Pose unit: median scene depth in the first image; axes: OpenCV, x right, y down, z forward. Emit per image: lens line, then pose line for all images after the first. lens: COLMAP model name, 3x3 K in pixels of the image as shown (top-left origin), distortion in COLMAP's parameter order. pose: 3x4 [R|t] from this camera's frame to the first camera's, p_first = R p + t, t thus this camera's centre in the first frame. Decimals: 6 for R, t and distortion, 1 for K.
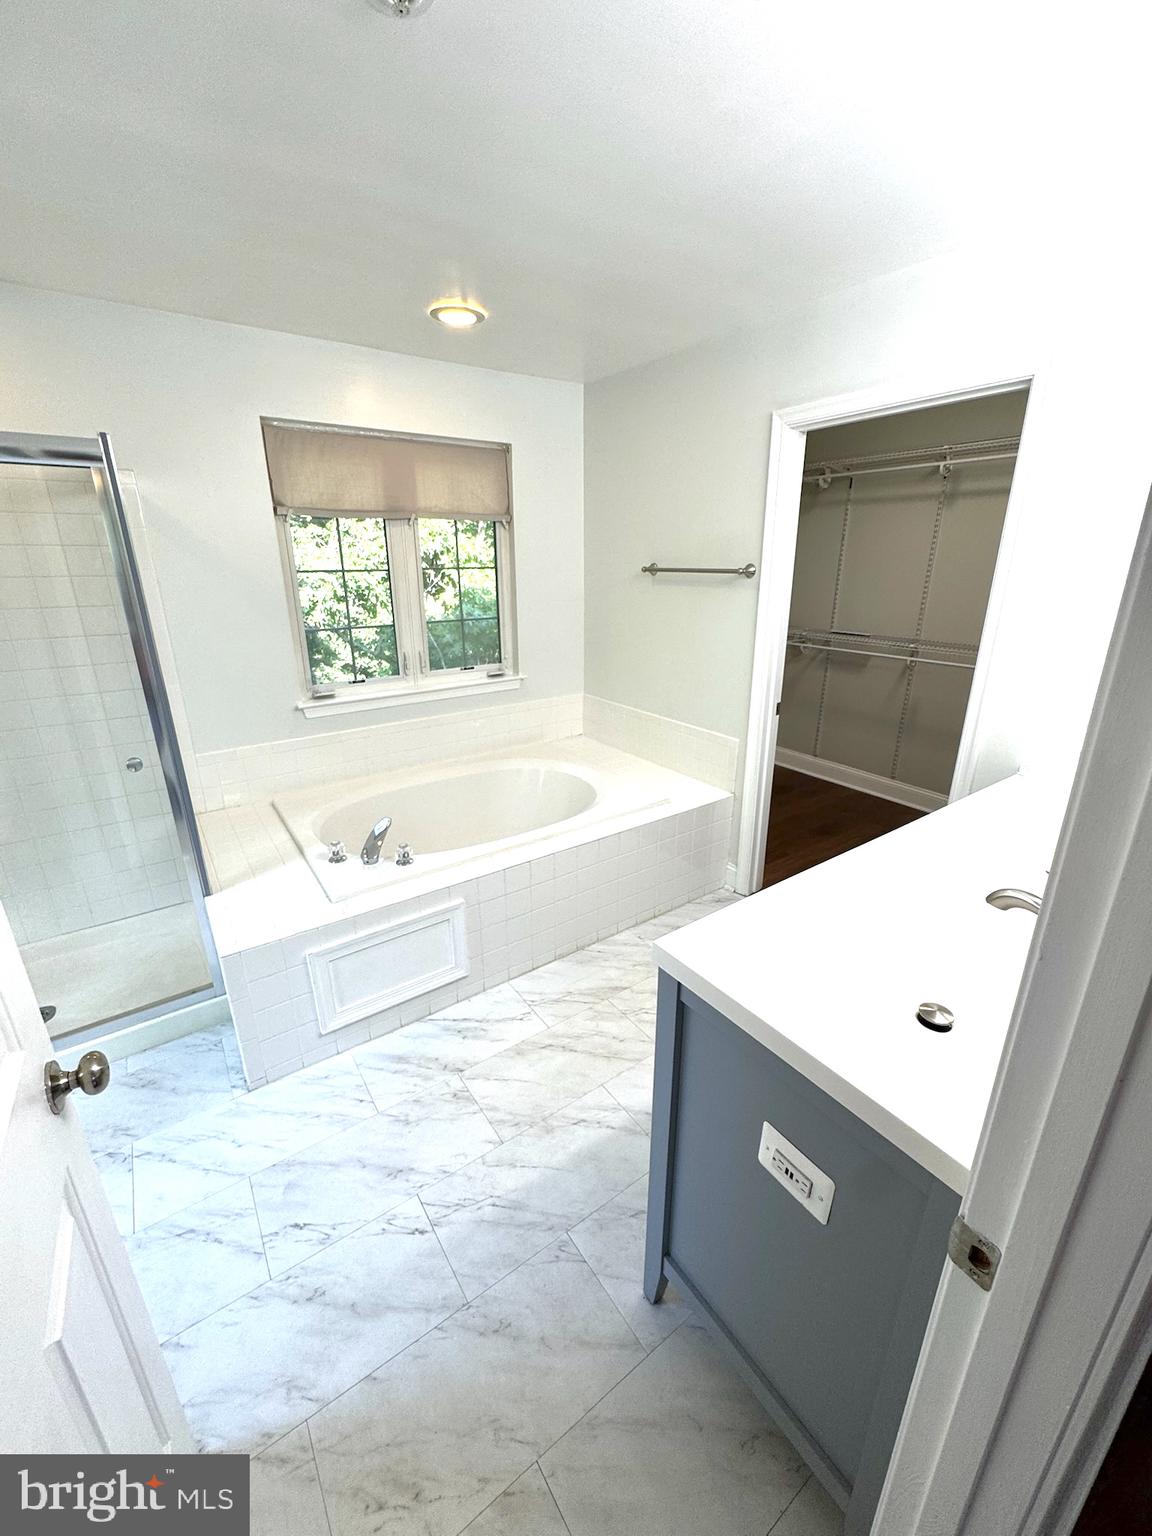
lens RADIAL K [[612.4, 0, 576.0], [0, 612.4, 765.3], [0, 0, 1]] dist [-0.004587, -0.000439]
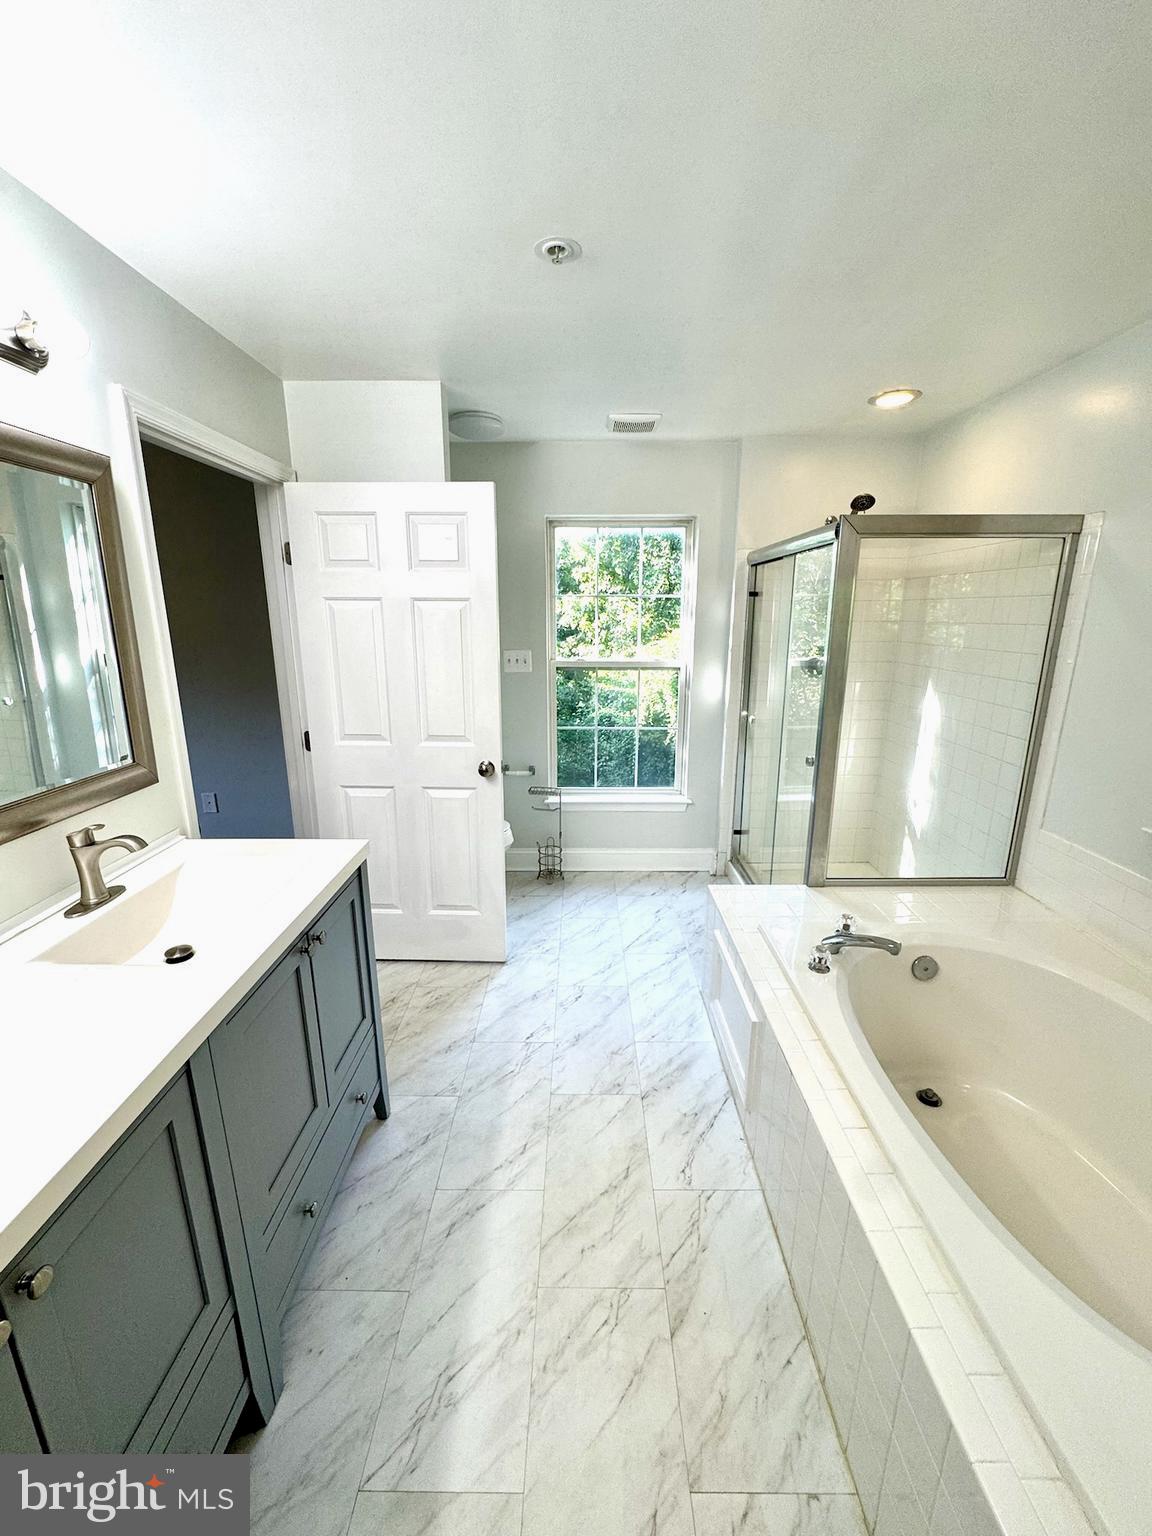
lens RADIAL K [[612.4, 0, 575.7], [0, 612.4, 764.7], [0, 0, 1]] dist [-0.004587, -0.000439]
pose [[-0.584232, 0.197706, -0.787137, 0.588061], [-0.256616, 0.875115, 0.410270, -0.388715], [0.769949, 0.441685, -0.460536, 1.170678]]
